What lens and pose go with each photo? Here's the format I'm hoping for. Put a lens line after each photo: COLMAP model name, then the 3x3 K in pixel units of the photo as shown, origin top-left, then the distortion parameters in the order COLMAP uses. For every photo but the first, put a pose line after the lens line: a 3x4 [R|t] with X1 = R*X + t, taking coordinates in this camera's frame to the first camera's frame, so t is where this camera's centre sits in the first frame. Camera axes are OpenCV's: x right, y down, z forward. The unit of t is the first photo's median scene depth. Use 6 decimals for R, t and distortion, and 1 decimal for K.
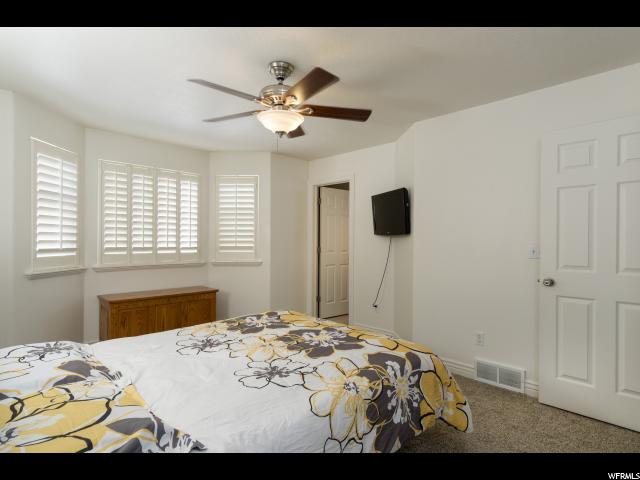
lens RADIAL K [[349.0, 0, 314.6], [0, 349.0, 240.2], [0, 0, 1]] dist [0.001408, -0.002054]
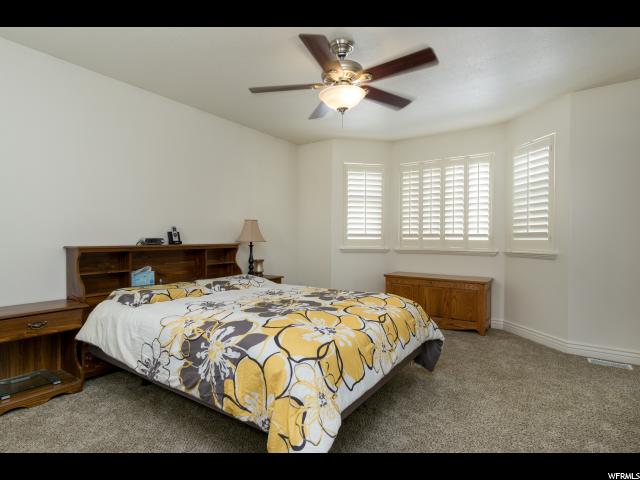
lens RADIAL K [[349.0, 0, 314.0], [0, 349.0, 238.6], [0, 0, 1]] dist [0.001408, -0.002054]
pose [[0.149248, -0.001564, -0.988799, 0.553733], [-0.003137, 0.999993, -0.002056, 0.039296], [0.988795, 0.003408, 0.149242, 0.476619]]
